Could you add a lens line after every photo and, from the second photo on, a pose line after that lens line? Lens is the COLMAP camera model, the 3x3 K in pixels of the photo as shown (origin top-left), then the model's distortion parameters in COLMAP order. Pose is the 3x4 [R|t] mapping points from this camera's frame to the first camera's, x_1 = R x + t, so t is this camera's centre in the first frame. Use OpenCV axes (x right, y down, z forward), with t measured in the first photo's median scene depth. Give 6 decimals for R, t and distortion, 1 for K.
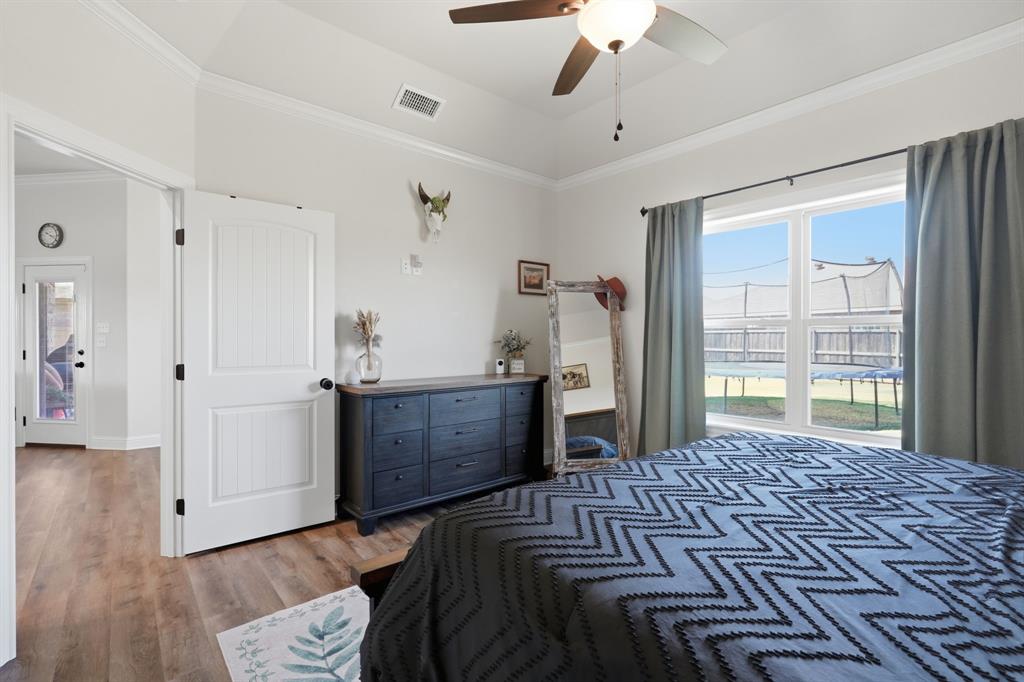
lens RADIAL K [[468.8, 0, 514.5], [0, 468.8, 339.7], [0, 0, 1]] dist [-0.002142, 0.001730]
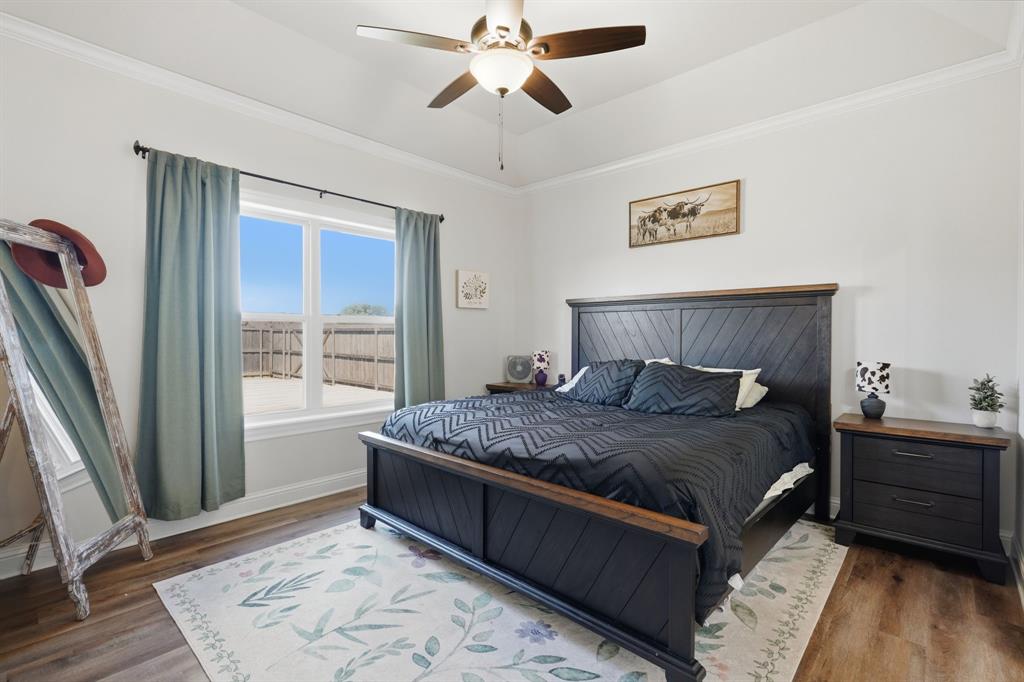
lens RADIAL K [[468.0, 0, 515.9], [0, 468.0, 342.9], [0, 0, 1]] dist [-0.001501, 0.000044]
pose [[-0.122004, -0.019777, 0.992333, -0.528854], [0.005077, 0.999776, 0.020549, -0.000505], [-0.992517, 0.007546, -0.121876, 0.601386]]
